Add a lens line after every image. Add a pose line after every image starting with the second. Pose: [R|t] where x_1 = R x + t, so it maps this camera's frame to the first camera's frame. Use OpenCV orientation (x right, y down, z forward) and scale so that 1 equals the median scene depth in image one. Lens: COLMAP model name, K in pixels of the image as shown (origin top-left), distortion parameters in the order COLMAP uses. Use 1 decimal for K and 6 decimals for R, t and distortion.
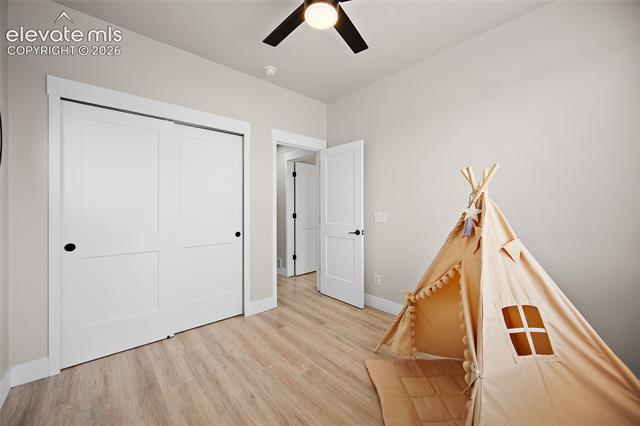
lens RADIAL K [[252.1, 0, 321.7], [0, 252.1, 209.7], [0, 0, 1]] dist [-0.000978, -0.000154]
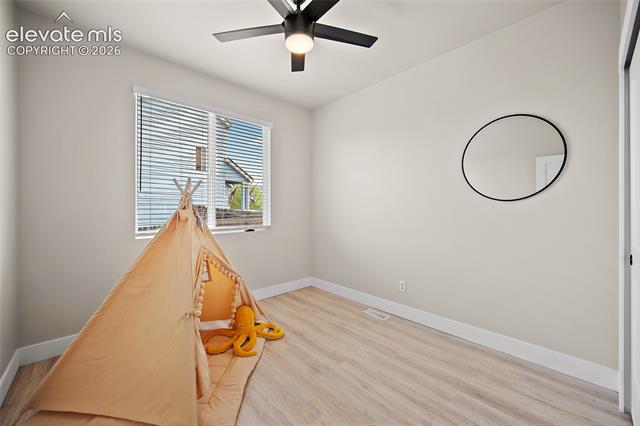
lens RADIAL K [[252.1, 0, 321.7], [0, 252.1, 209.7], [0, 0, 1]] dist [-0.000978, -0.000154]
pose [[-0.999660, -0.000175, -0.026063, -0.061158], [-0.000281, 0.999992, 0.004083, -0.003114], [0.026062, 0.004089, -0.999652, 1.898828]]
